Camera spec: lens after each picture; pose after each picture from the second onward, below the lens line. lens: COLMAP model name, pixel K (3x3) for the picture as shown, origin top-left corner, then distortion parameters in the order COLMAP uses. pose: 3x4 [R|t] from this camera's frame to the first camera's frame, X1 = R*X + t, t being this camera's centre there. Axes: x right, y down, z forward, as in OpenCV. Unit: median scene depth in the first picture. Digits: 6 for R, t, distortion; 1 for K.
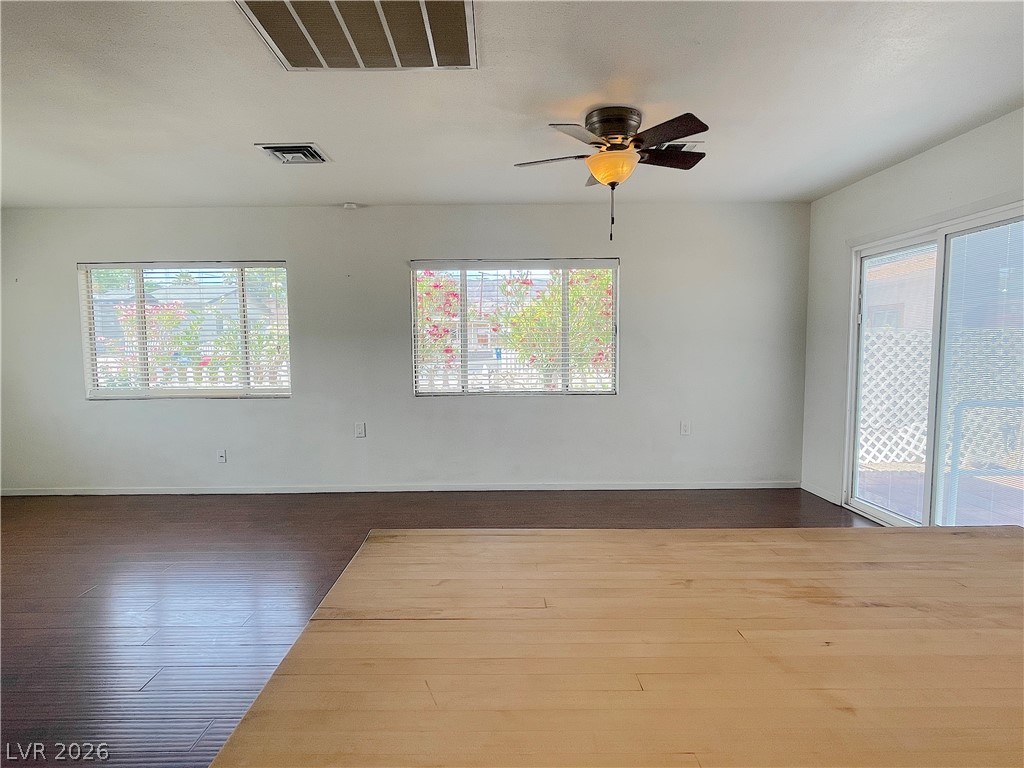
lens RADIAL K [[565.5, 0, 503.2], [0, 565.5, 392.9], [0, 0, 1]] dist [-0.004943, -0.008491]
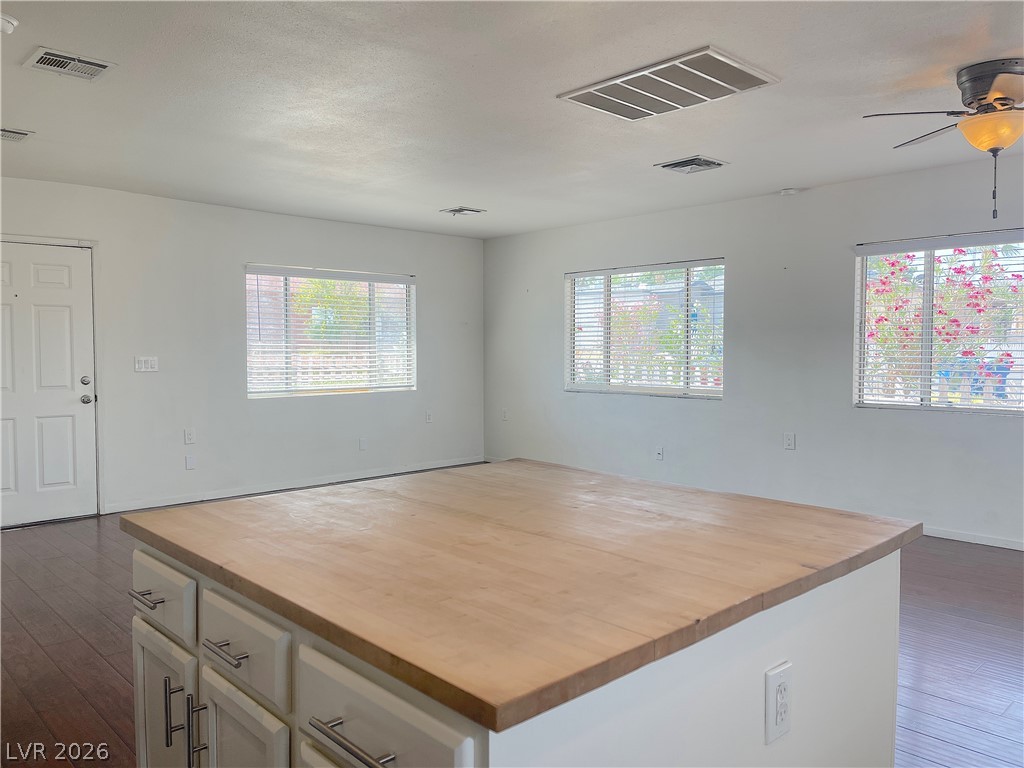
lens RADIAL K [[771.3, 0, 517.3], [0, 771.3, 384.0], [0, 0, 1]] dist [0.069338, -0.071641]
pose [[0.678028, 0.044429, -0.733693, 0.347753], [-0.063480, 0.997982, 0.001769, 0.000947], [0.732290, 0.045375, 0.679479, -0.144345]]
